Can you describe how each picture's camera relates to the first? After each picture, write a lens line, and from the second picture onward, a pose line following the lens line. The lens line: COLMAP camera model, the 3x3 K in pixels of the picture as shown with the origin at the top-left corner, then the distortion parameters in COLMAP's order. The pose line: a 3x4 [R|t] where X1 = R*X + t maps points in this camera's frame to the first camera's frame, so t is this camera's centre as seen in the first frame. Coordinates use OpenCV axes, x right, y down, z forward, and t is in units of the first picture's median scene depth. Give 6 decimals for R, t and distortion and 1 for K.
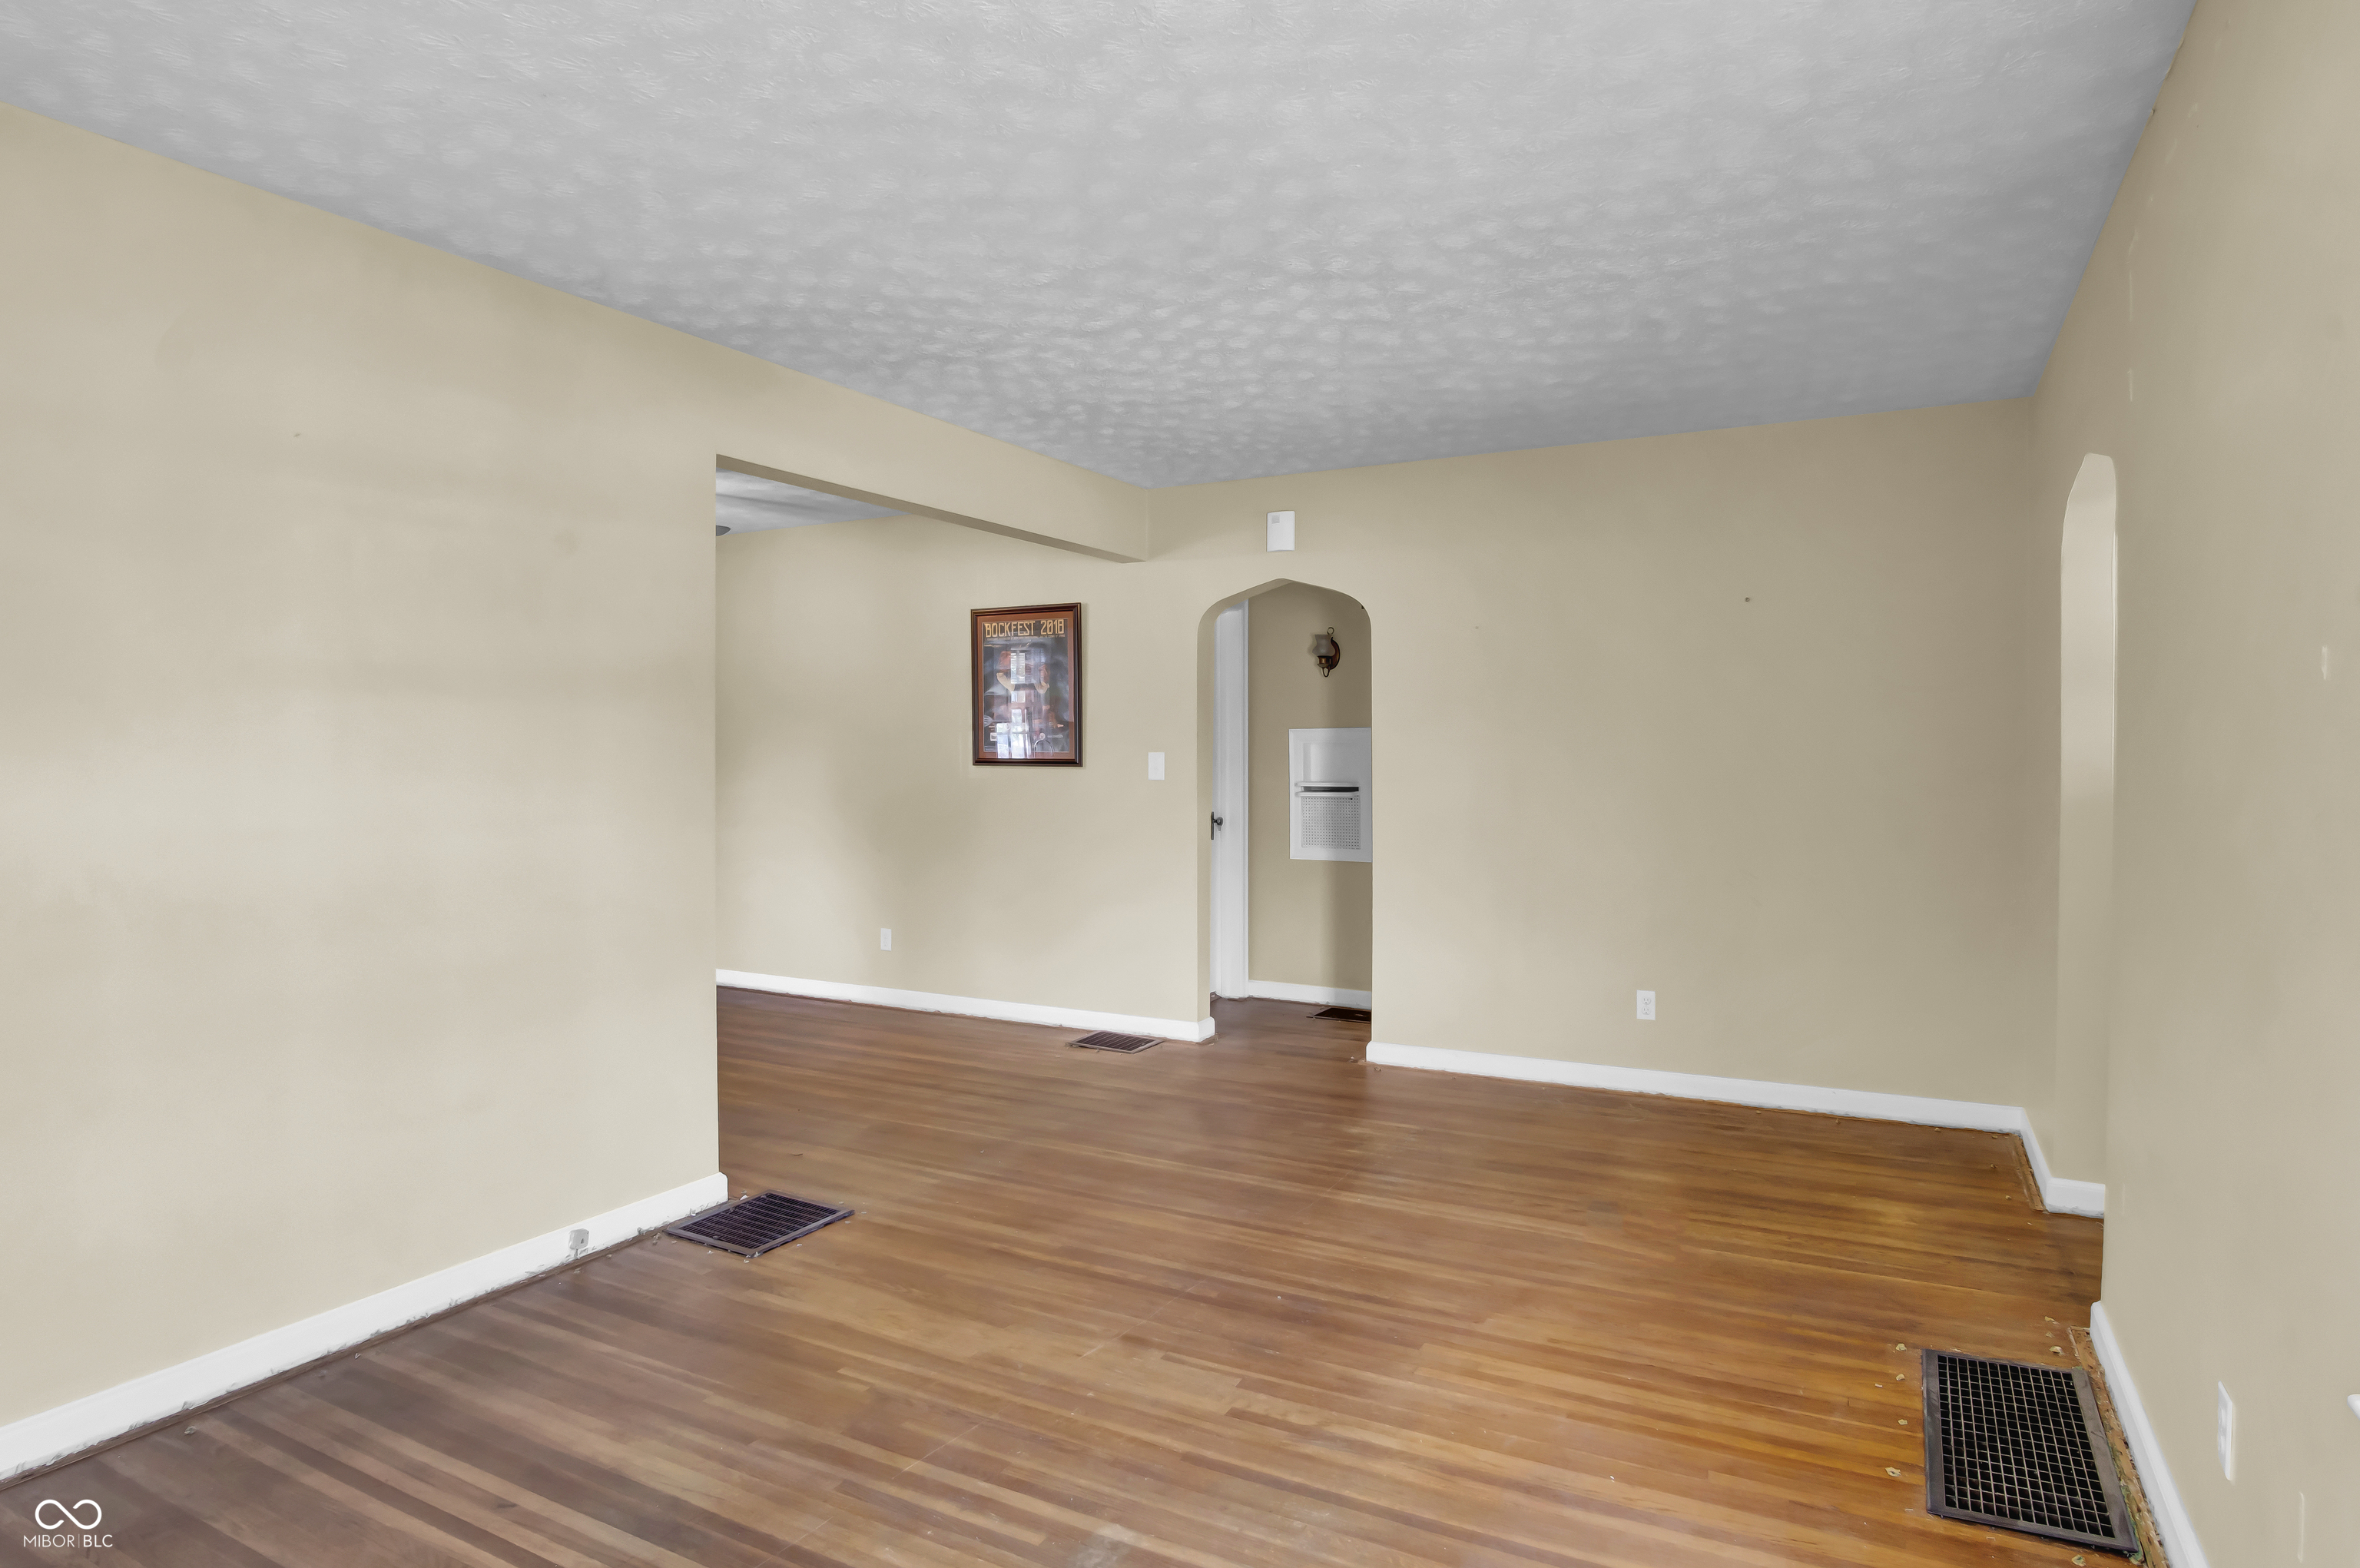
lens RADIAL K [[1331.6, 0, 1185.7], [0, 1331.6, 759.8], [0, 0, 1]] dist [-0.024406, 0.002096]
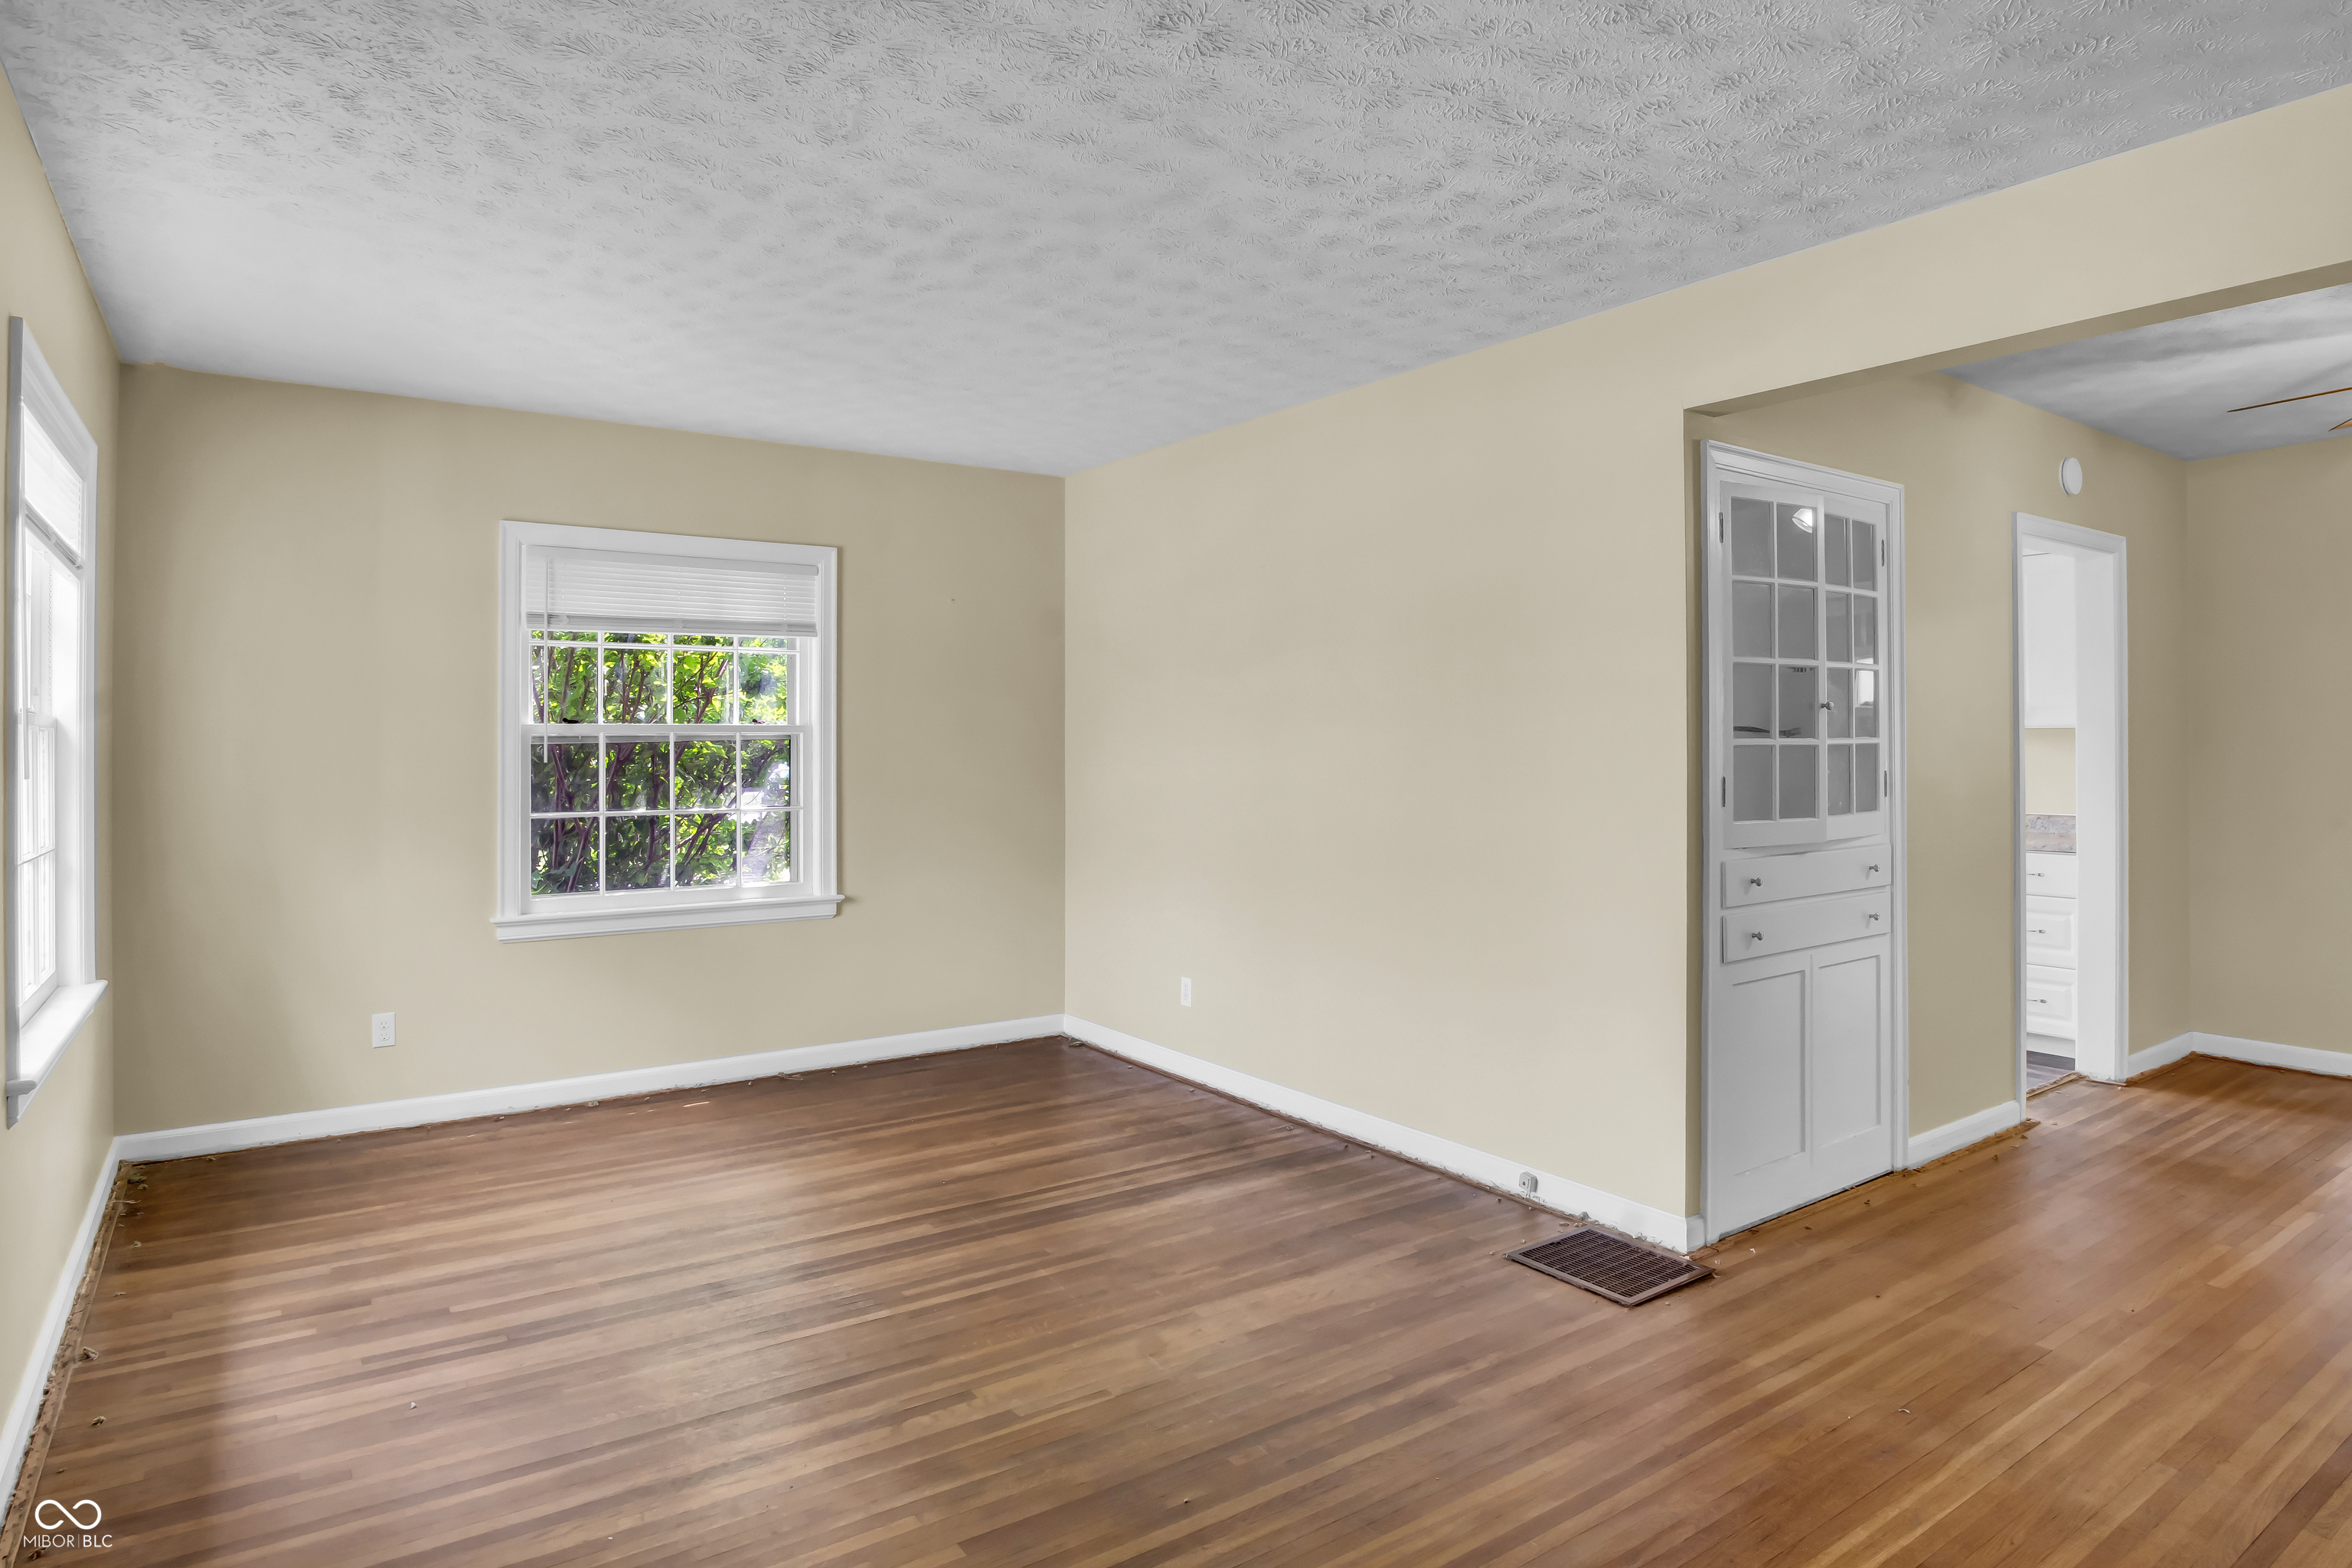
lens RADIAL K [[1327.1, 0, 1181.7], [0, 1327.1, 759.9], [0, 0, 1]] dist [-0.024406, 0.002096]
pose [[-0.449191, 0.015408, -0.893303, 0.760666], [-0.006795, 0.999763, 0.020661, -0.018869], [0.893410, 0.015350, -0.448980, 1.401314]]
